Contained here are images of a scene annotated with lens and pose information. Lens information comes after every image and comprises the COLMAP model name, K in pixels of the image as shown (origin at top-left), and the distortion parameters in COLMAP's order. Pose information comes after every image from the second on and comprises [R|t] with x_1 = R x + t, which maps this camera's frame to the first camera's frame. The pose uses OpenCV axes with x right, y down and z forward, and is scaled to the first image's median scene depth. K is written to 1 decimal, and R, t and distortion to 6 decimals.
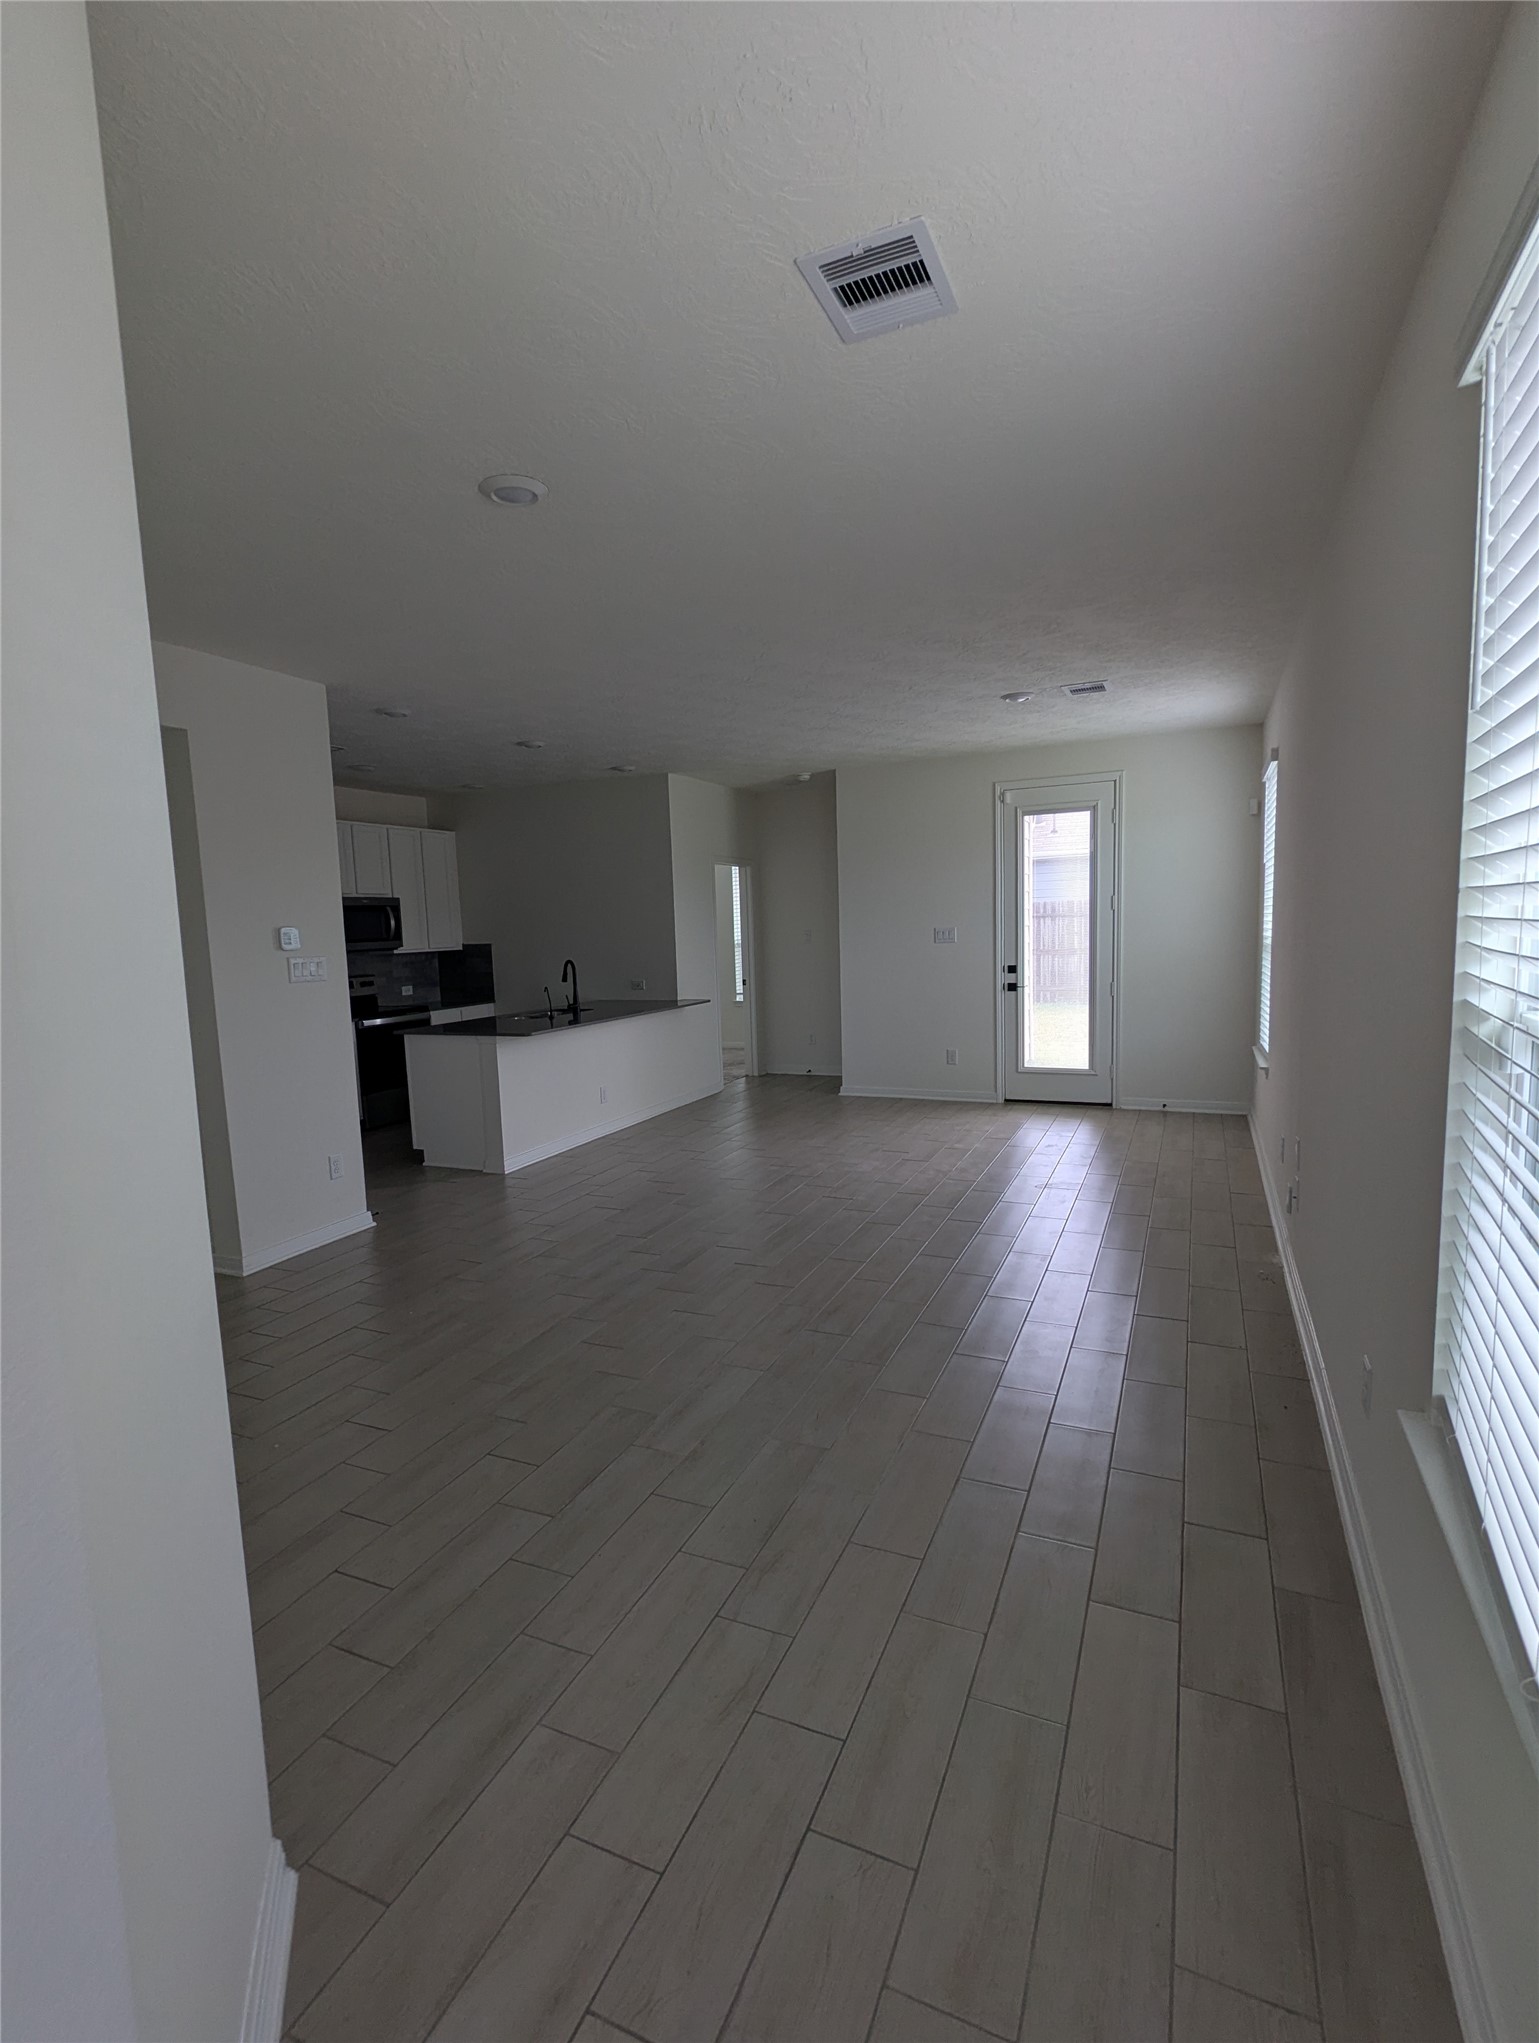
lens RADIAL K [[965.4, 0, 756.8], [0, 965.4, 1036.7], [0, 0, 1]] dist [-0.002383, -0.000378]
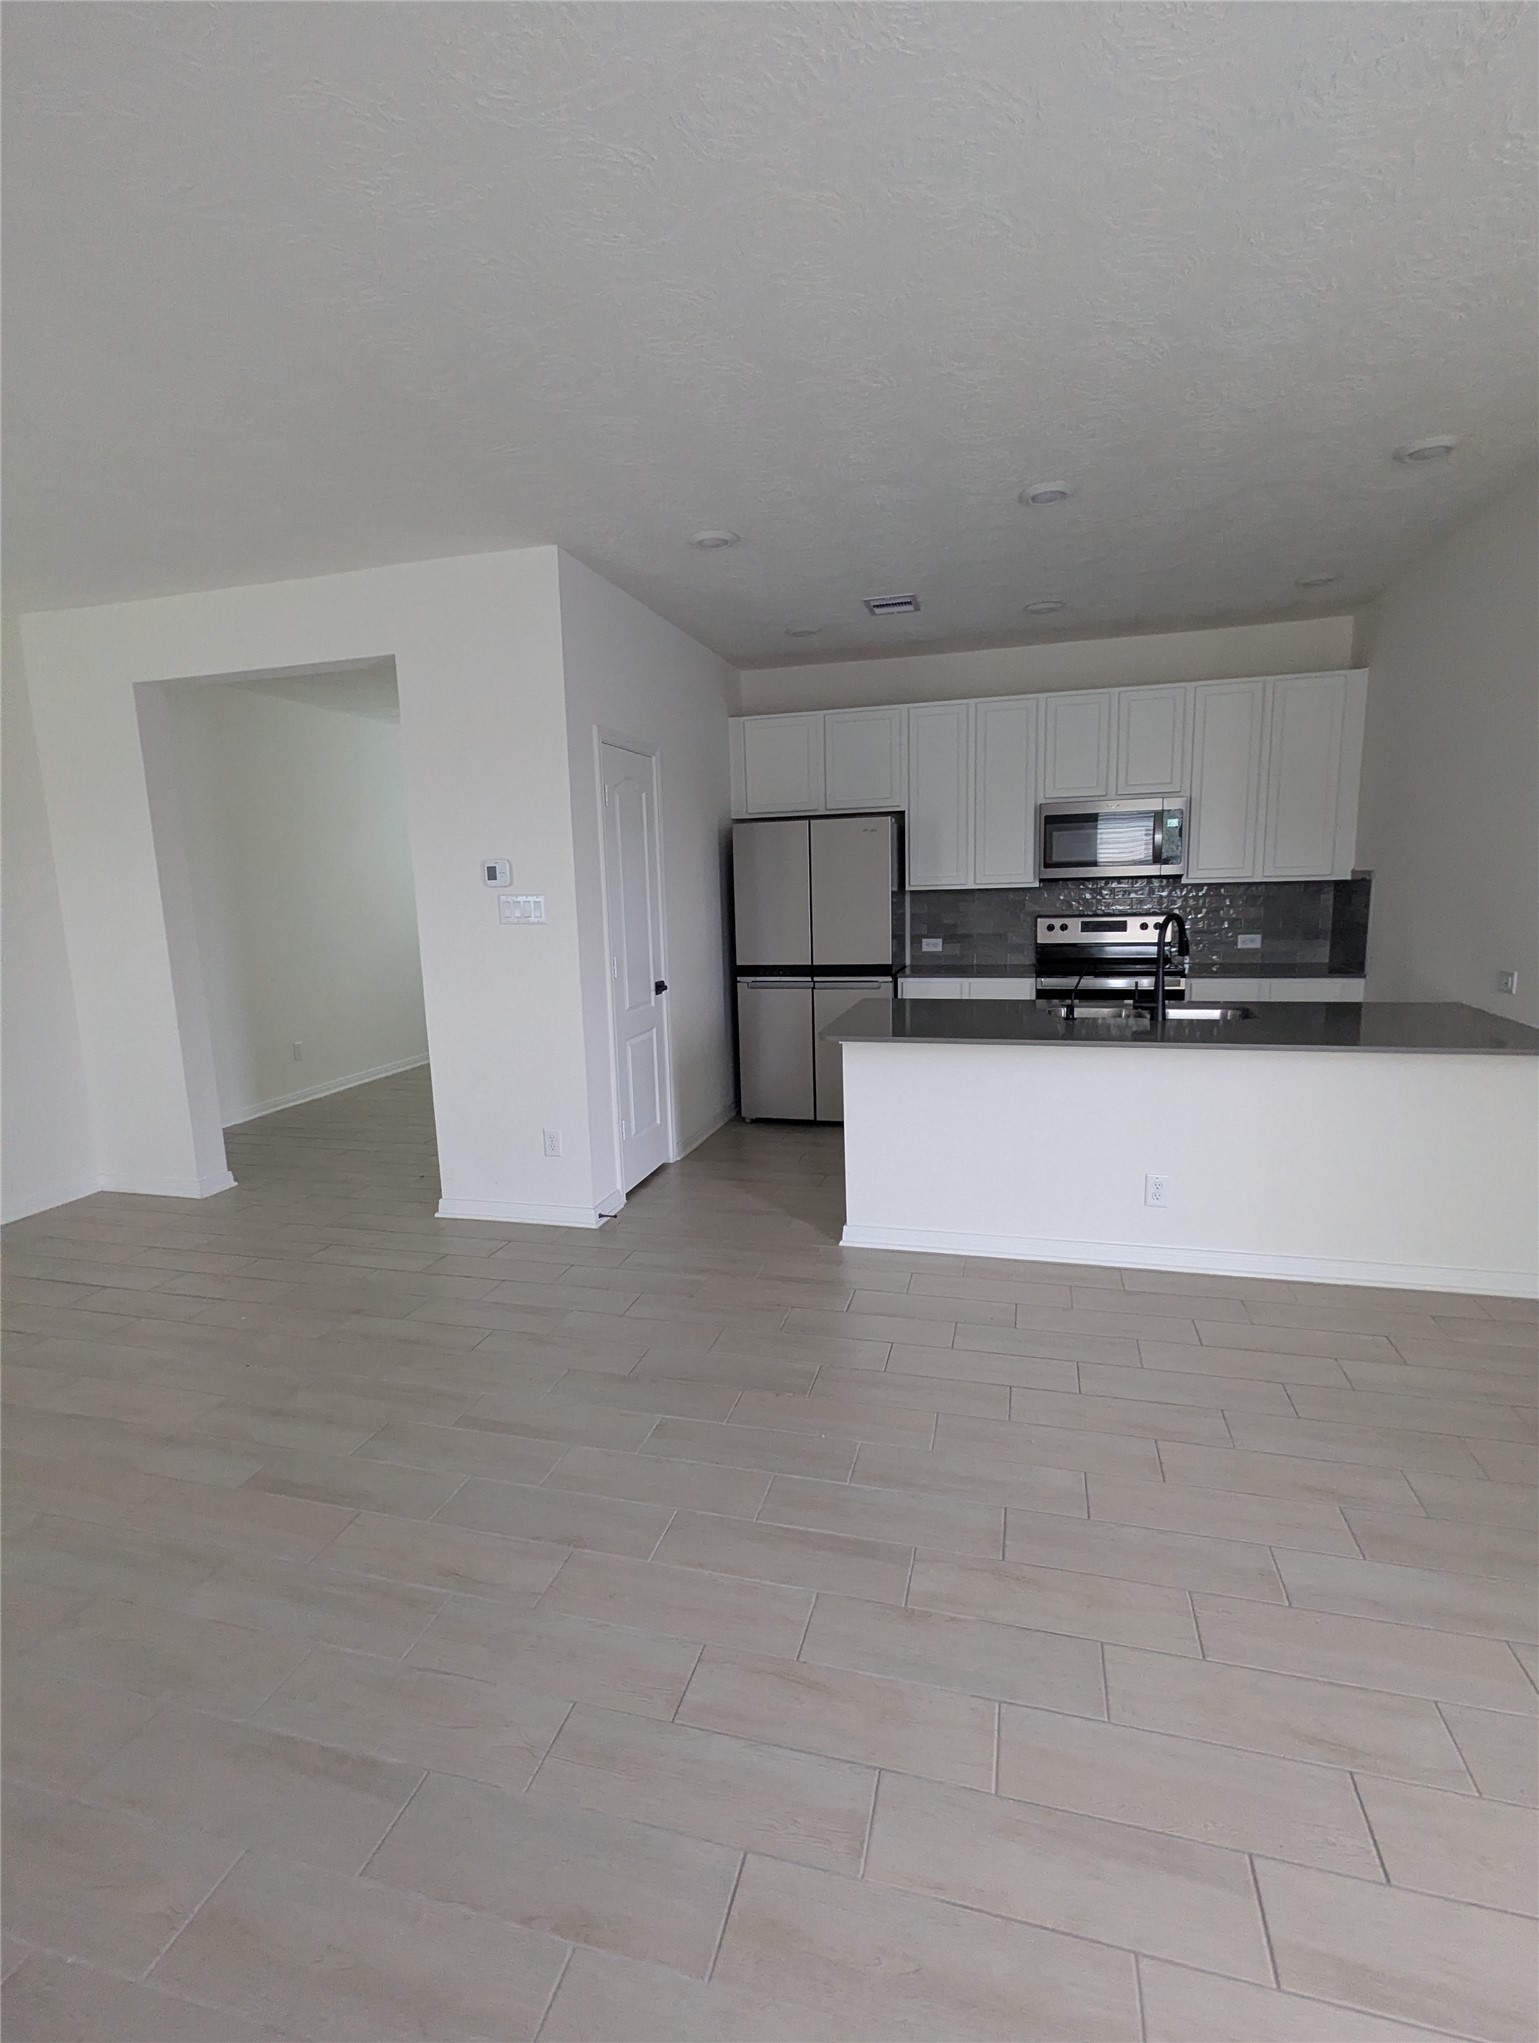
lens RADIAL K [[989.4, 0, 801.4], [0, 989.4, 1024.9], [0, 0, 1]] dist [0.009157, 0.000172]
pose [[0.159481, 0.176282, -0.971334, 0.312728], [-0.093837, 0.982180, 0.162843, -0.095590], [0.982731, 0.065177, 0.173181, 0.785832]]
